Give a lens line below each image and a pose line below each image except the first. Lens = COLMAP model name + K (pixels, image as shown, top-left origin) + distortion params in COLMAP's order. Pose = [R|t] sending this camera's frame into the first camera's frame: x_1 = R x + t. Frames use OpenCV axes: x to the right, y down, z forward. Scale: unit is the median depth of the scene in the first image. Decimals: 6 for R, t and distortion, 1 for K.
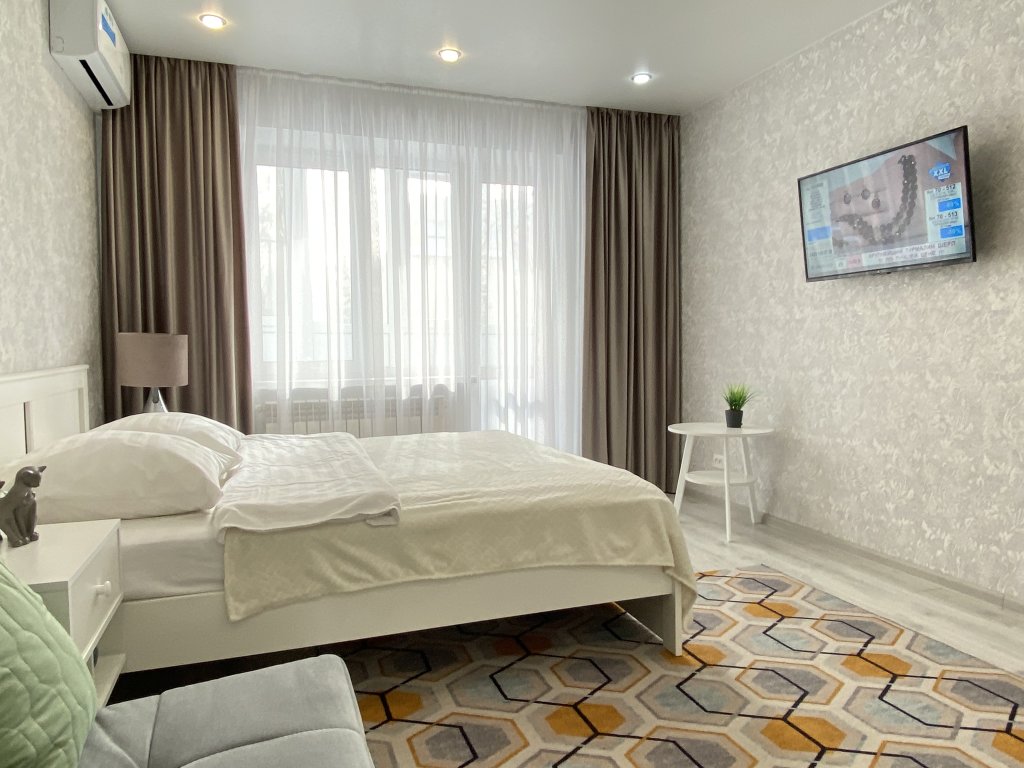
lens RADIAL K [[704.0, 0, 509.9], [0, 704.0, 385.7], [0, 0, 1]] dist [0.080841, -0.079007]
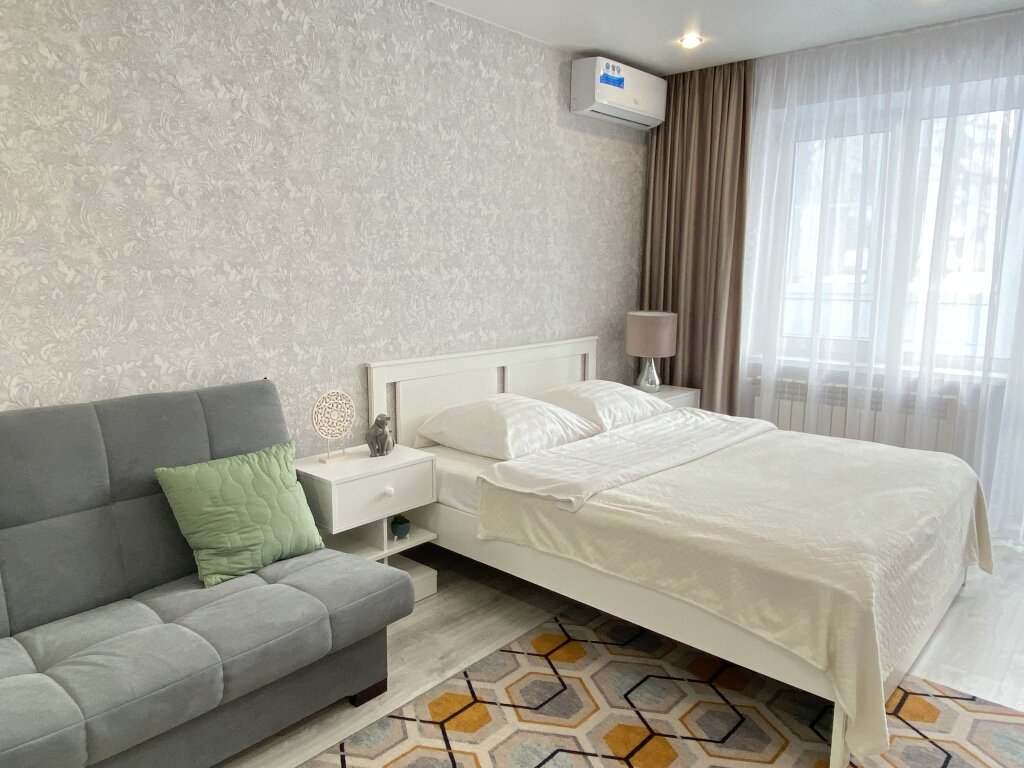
lens RADIAL K [[702.8, 0, 512.0], [0, 702.8, 384.0], [0, 0, 1]] dist [0.079912, -0.093088]
pose [[0.483663, 0.154429, -0.861523, 0.530250], [-0.061036, 0.987866, 0.142810, -0.126338], [0.873123, -0.016488, 0.487221, 0.208992]]
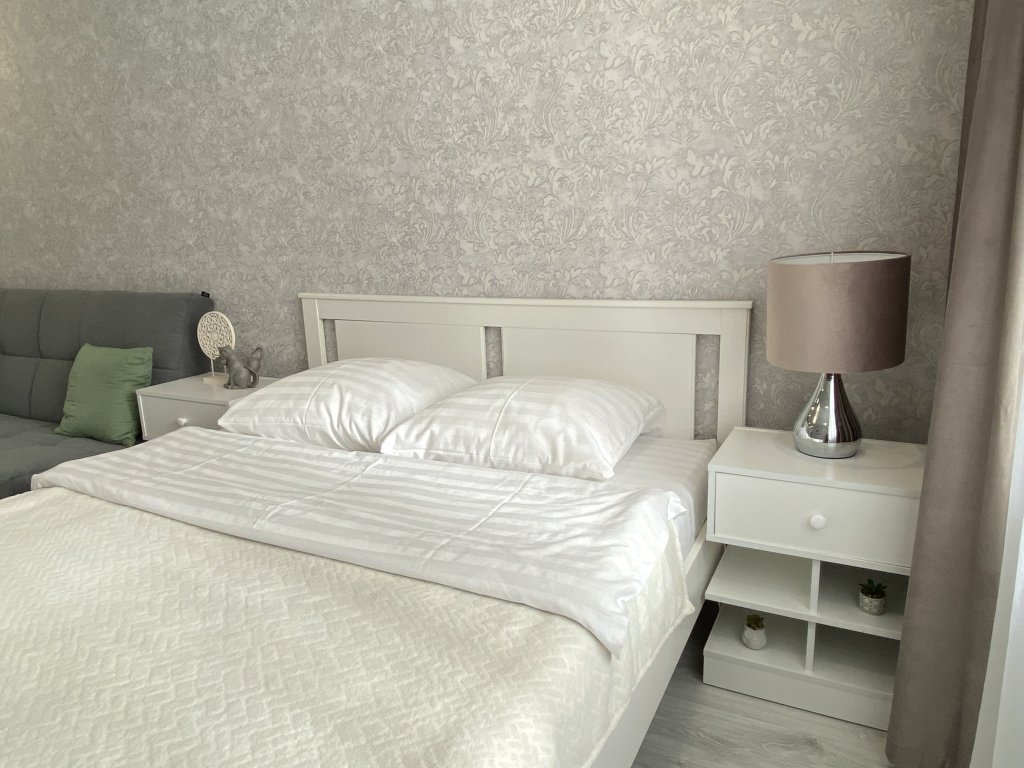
lens RADIAL K [[704.0, 0, 509.9], [0, 704.0, 385.7], [0, 0, 1]] dist [0.080841, -0.079007]
pose [[-0.716668, 0.194224, -0.669824, 0.003357], [-0.001992, 0.959865, 0.280457, -0.141009], [0.697412, 0.202328, -0.687517, 1.361522]]
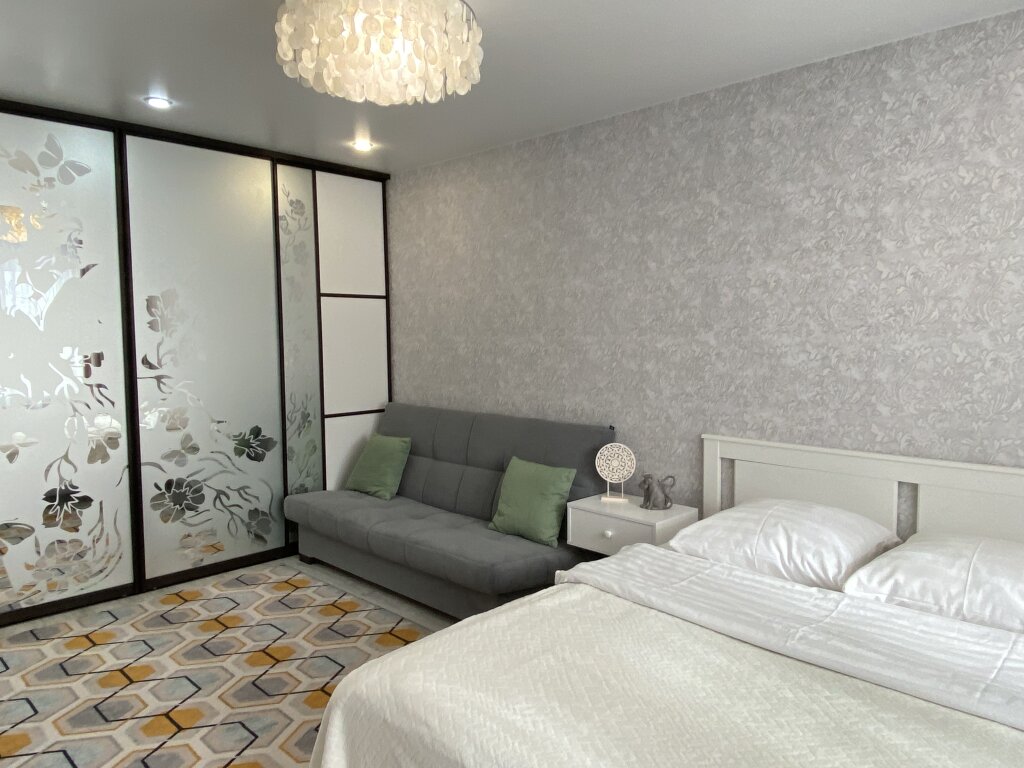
lens RADIAL K [[702.8, 0, 512.0], [0, 702.8, 384.0], [0, 0, 1]] dist [0.079912, -0.093088]
pose [[-0.891569, 0.047924, -0.450342, 0.303986], [-0.014142, 0.990955, 0.133451, -0.214663], [0.452664, 0.125349, -0.882827, 1.332090]]
